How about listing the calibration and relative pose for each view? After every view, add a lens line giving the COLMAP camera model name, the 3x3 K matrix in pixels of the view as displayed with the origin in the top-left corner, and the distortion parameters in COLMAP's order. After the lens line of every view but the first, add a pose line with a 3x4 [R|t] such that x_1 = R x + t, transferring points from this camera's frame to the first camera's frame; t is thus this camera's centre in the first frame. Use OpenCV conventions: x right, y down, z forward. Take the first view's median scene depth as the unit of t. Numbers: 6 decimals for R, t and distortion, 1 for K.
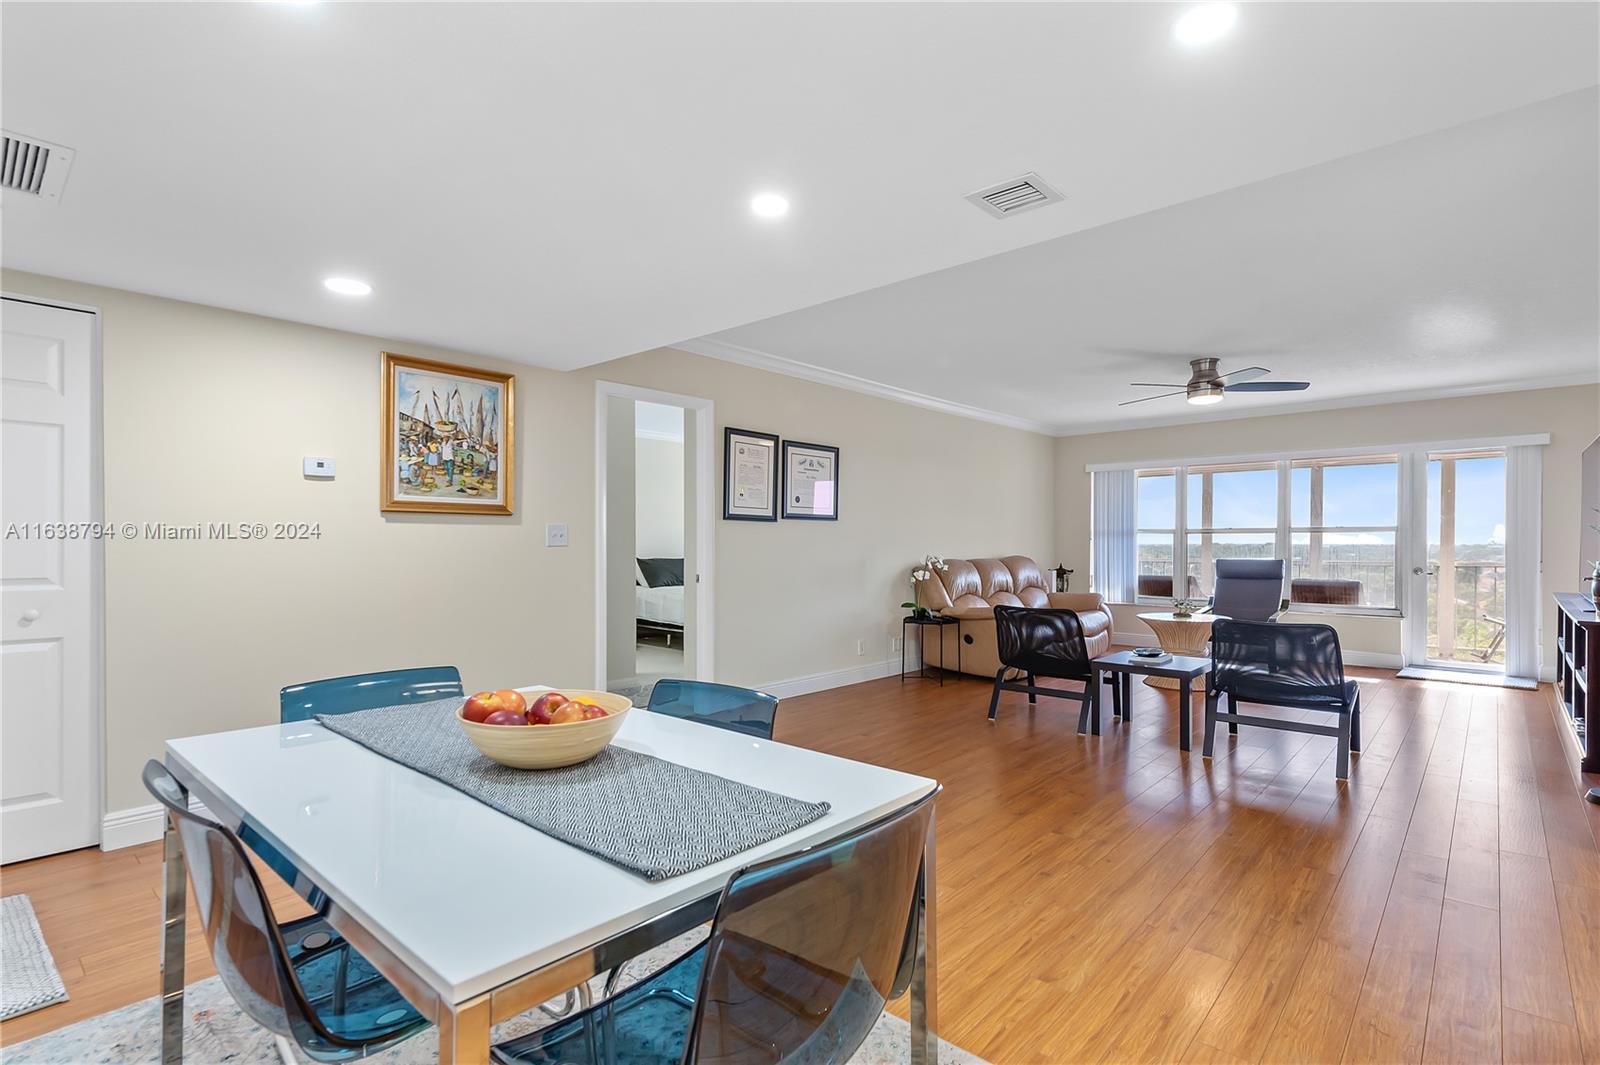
lens RADIAL K [[762.0, 0, 807.7], [0, 762.0, 539.0], [0, 0, 1]] dist [0.013824, -0.000258]
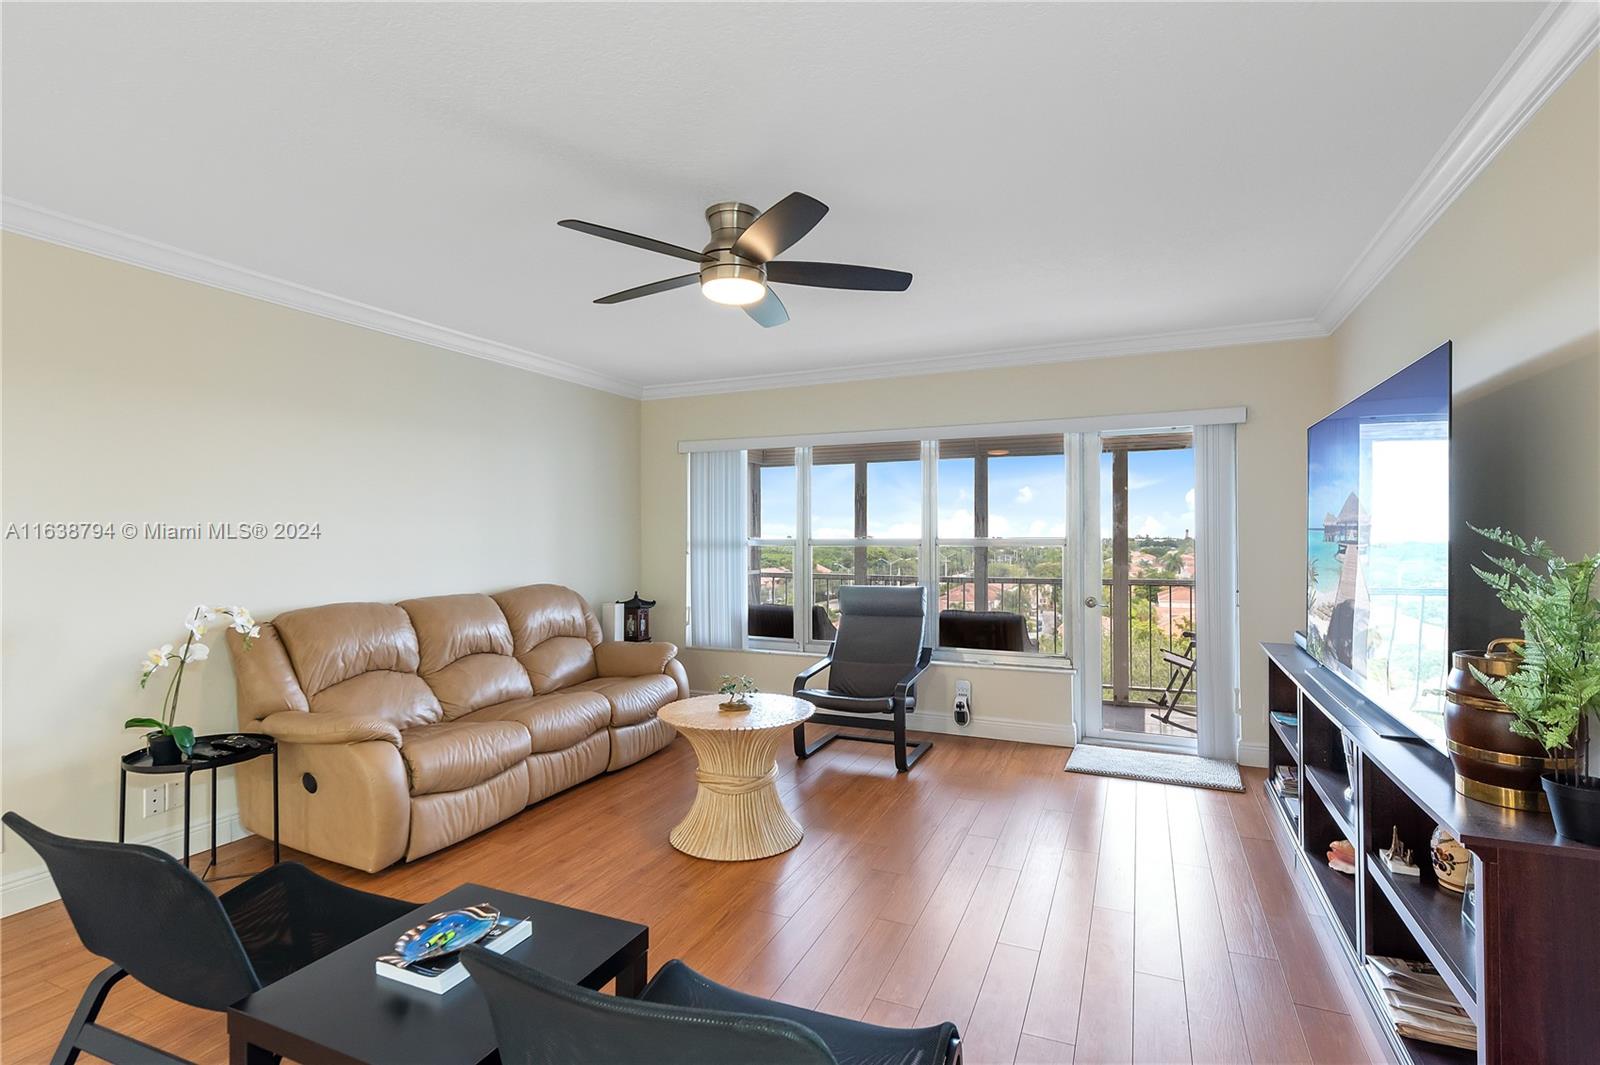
lens RADIAL K [[762.0, 0, 797.4], [0, 762.0, 534.4], [0, 0, 1]] dist [0.013824, -0.000258]
pose [[0.954125, -0.004971, 0.299368, 0.414900], [0.005016, 0.999987, 0.000619, -0.025223], [-0.299367, 0.000911, 0.954138, 0.525499]]
